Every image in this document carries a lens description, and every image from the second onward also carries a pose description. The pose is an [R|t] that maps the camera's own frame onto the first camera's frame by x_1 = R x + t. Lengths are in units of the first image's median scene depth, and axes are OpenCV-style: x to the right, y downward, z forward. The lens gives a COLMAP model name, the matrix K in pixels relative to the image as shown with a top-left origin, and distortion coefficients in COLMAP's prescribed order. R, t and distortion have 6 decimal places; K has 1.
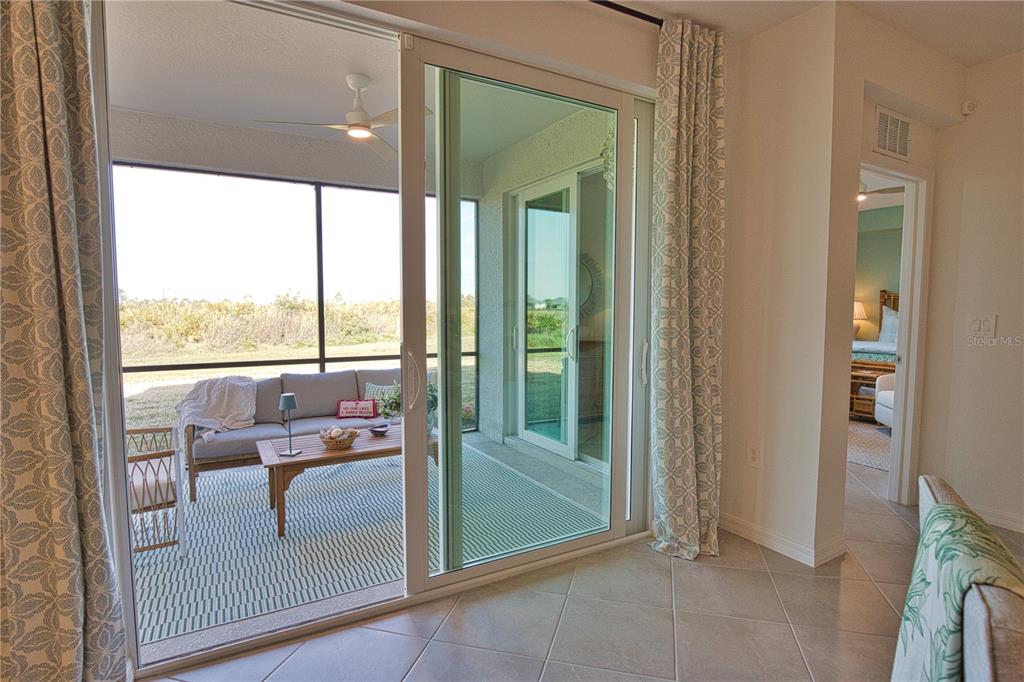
lens RADIAL K [[527.9, 0, 516.4], [0, 527.9, 345.2], [0, 0, 1]] dist [-0.022007, -0.000532]
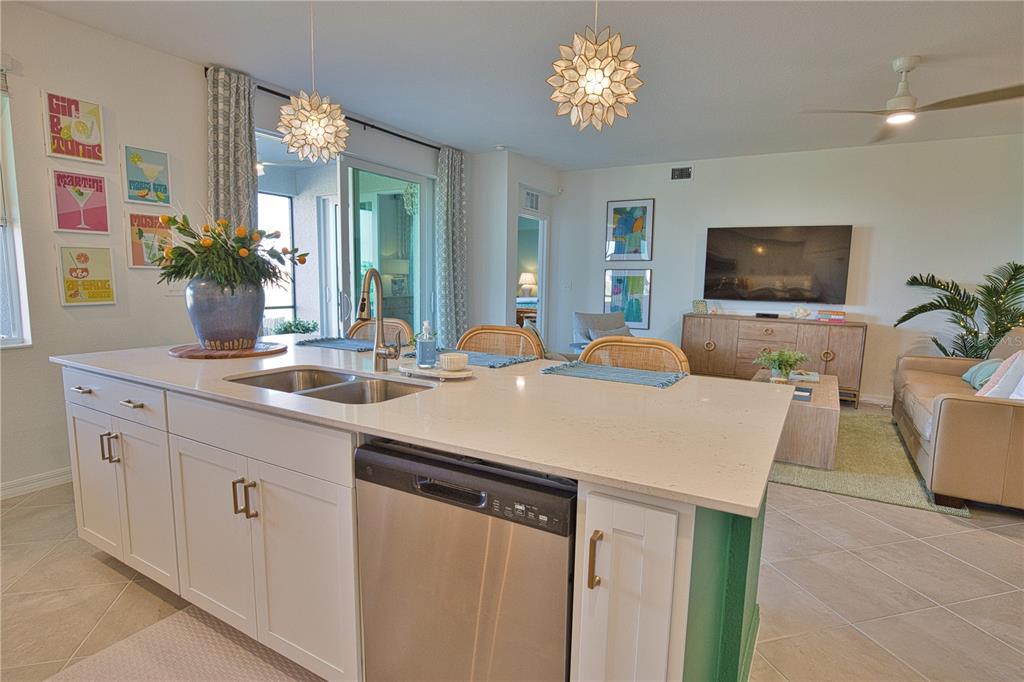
lens RADIAL K [[527.9, 0, 511.5], [0, 527.9, 342.0], [0, 0, 1]] dist [-0.022007, -0.000532]
pose [[0.866965, -0.049935, 0.495861, -0.587003], [0.021668, 0.997804, 0.062599, 0.073287], [-0.497898, -0.043527, 0.866143, -1.090377]]
